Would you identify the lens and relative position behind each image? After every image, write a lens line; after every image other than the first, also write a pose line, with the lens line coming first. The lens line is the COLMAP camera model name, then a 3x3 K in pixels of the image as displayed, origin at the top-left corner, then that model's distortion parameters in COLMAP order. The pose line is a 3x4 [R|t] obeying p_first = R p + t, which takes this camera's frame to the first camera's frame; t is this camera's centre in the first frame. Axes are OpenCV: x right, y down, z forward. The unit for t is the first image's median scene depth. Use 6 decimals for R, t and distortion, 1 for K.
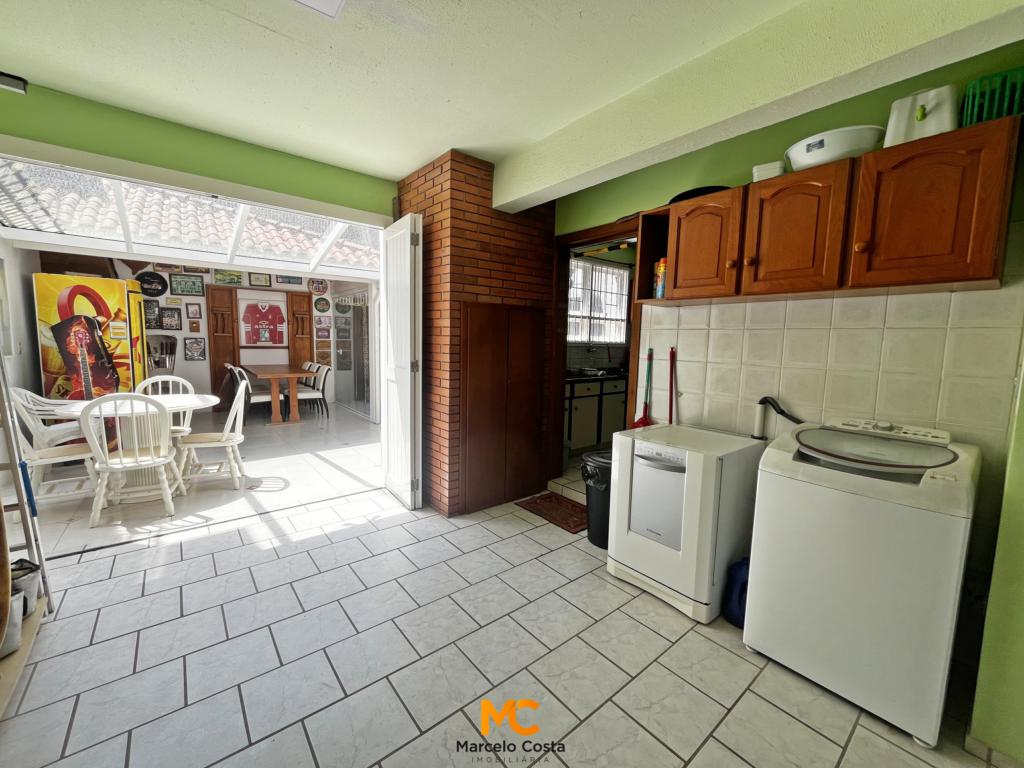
lens RADIAL K [[418.2, 0, 513.2], [0, 418.2, 383.2], [0, 0, 1]] dist [0.000388, -0.000126]
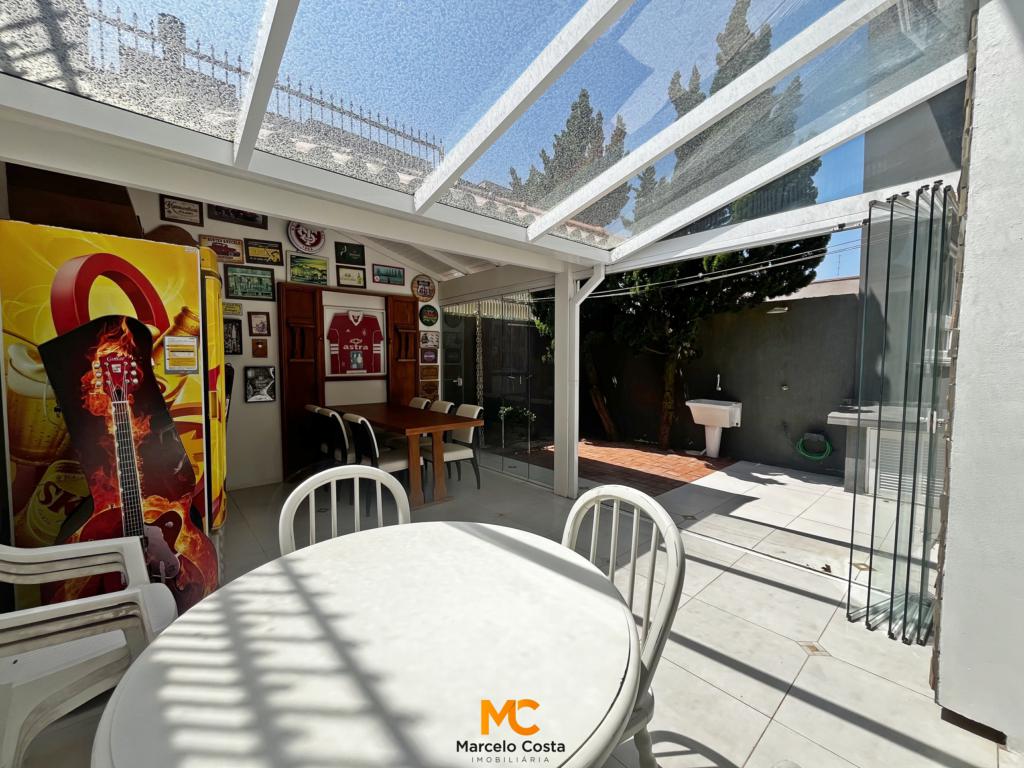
lens RADIAL K [[418.2, 0, 513.2], [0, 418.2, 383.2], [0, 0, 1]] dist [0.000388, -0.000126]
pose [[0.998658, -0.024982, 0.045374, -0.423226], [0.027218, 0.998411, -0.049342, -0.043436], [-0.044069, 0.050510, 0.997751, 0.368824]]
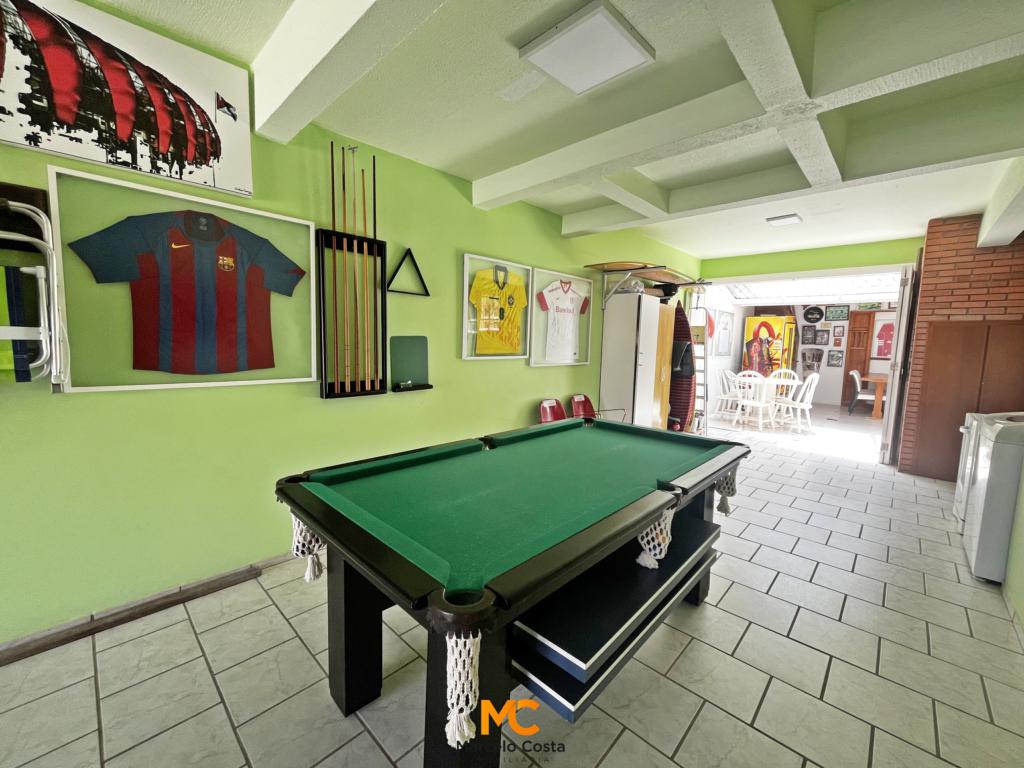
lens RADIAL K [[412.2, 0, 512.0], [0, 412.2, 384.0], [0, 0, 1]] dist [-0.004108, -0.000371]
pose [[0.126422, 0.087779, -0.988085, 0.478769], [-0.124703, 0.989581, 0.071957, 0.039201], [0.984107, 0.114120, 0.136051, -0.243417]]
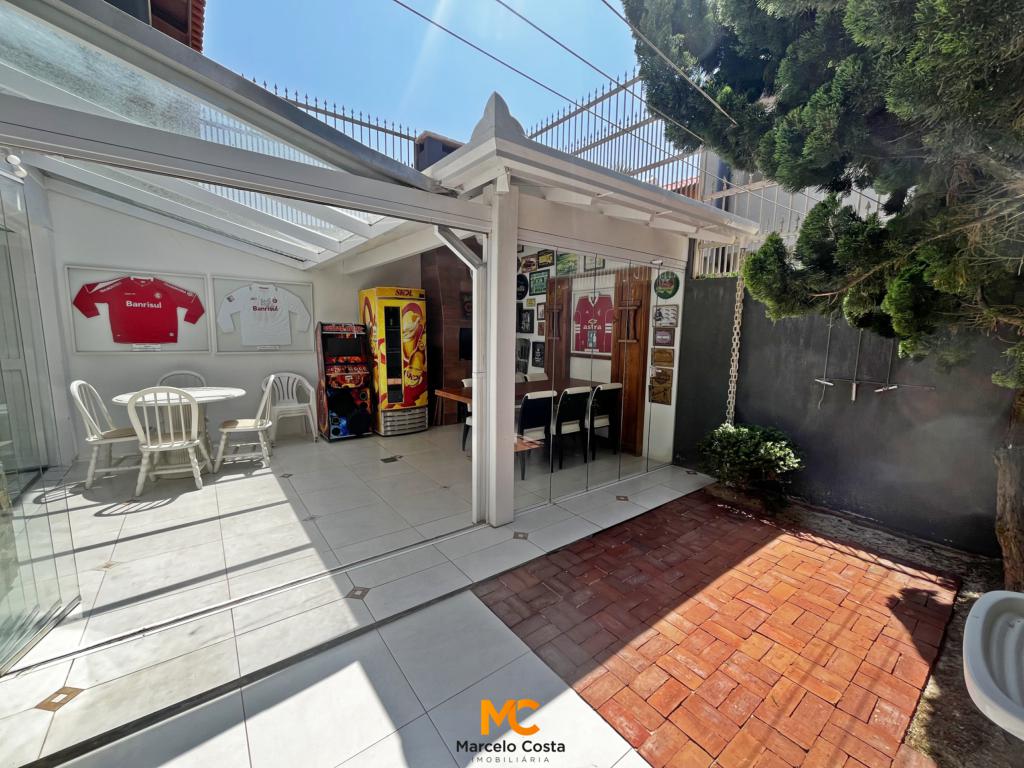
lens RADIAL K [[418.2, 0, 513.2], [0, 418.2, 383.2], [0, 0, 1]] dist [0.000388, -0.000126]
pose [[-0.030494, 0.105480, -0.993954, 0.132225], [-0.123249, 0.986431, 0.108463, -0.114409], [0.991907, 0.125811, -0.017080, 0.998567]]
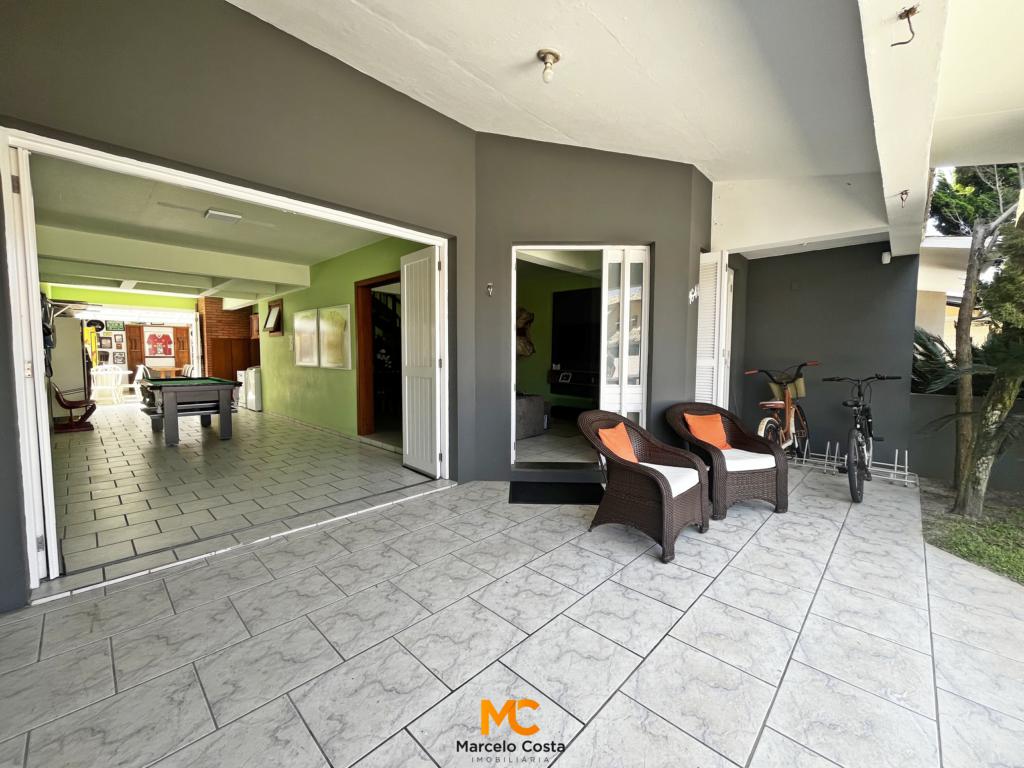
lens RADIAL K [[418.2, 0, 513.2], [0, 418.2, 383.2], [0, 0, 1]] dist [0.000388, -0.000126]
pose [[0.992246, -0.026507, 0.121434, 0.832552], [0.030673, 0.998999, -0.032563, 0.158085], [-0.120449, 0.036035, 0.992065, -1.168503]]
